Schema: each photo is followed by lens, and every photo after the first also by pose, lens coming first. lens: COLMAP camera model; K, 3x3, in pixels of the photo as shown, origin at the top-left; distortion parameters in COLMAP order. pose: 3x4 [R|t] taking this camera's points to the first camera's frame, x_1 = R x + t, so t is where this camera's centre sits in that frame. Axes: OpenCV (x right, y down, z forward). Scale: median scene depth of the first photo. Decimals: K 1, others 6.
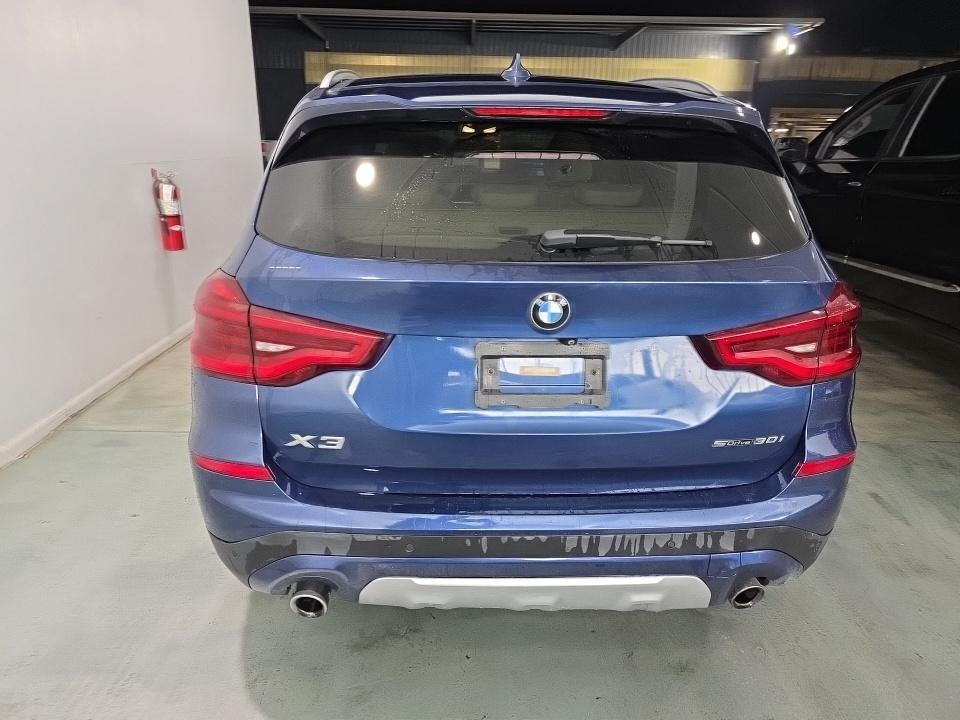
lens RADIAL K [[653.0, 0, 480.0], [0, 653.0, 360.0], [0, 0, 1]] dist [0.026670, -0.008348]
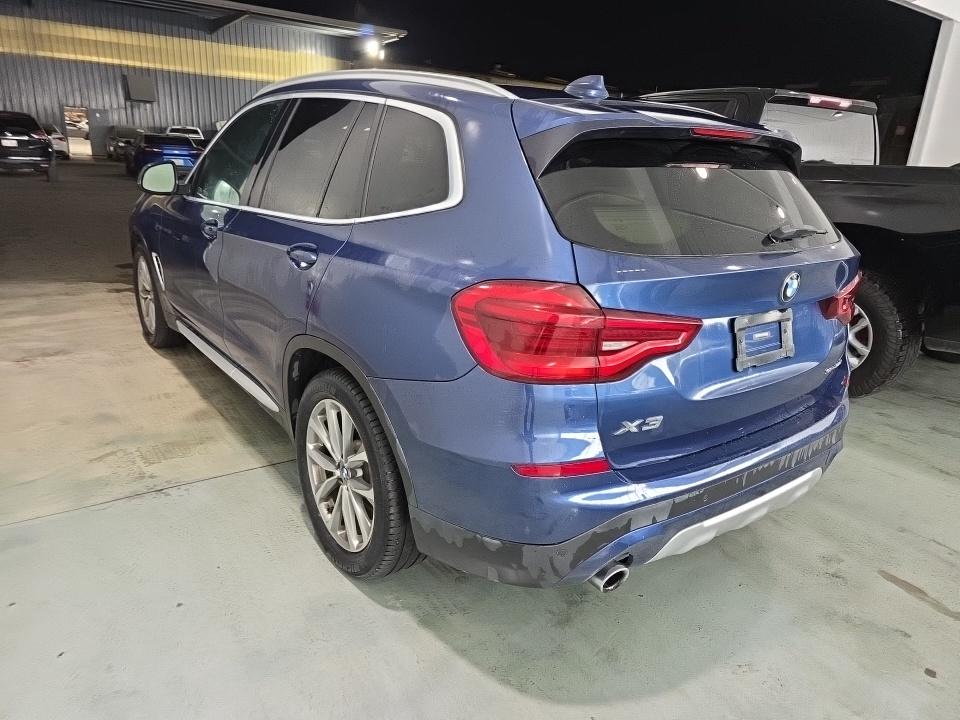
lens RADIAL K [[653.0, 0, 480.0], [0, 653.0, 360.0], [0, 0, 1]] dist [0.026670, -0.008348]
pose [[0.825433, -0.149772, 0.544269, -1.043966], [0.143669, 0.988150, 0.054033, -0.082360], [-0.545912, 0.033593, 0.837169, 0.210387]]
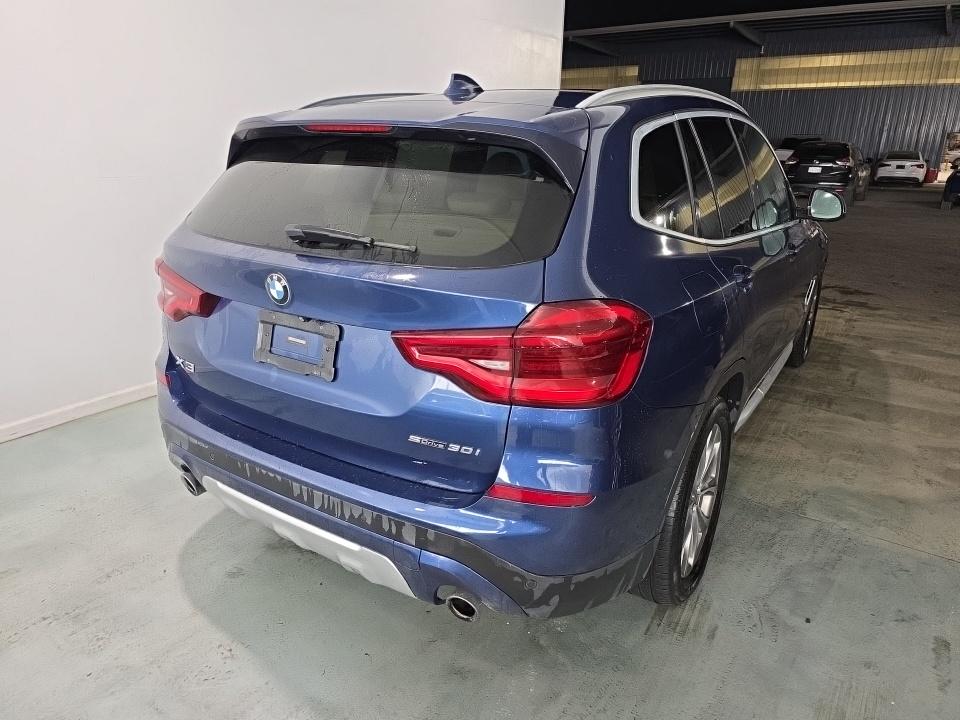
lens RADIAL K [[663.1, 0, 480.5], [0, 663.1, 353.0], [0, 0, 1]] dist [0.024778, -0.003974]
pose [[0.815035, 0.175223, -0.552282, 1.015166], [-0.189921, 0.981308, 0.031063, -0.061207], [0.547401, 0.079573, 0.833079, 0.159784]]
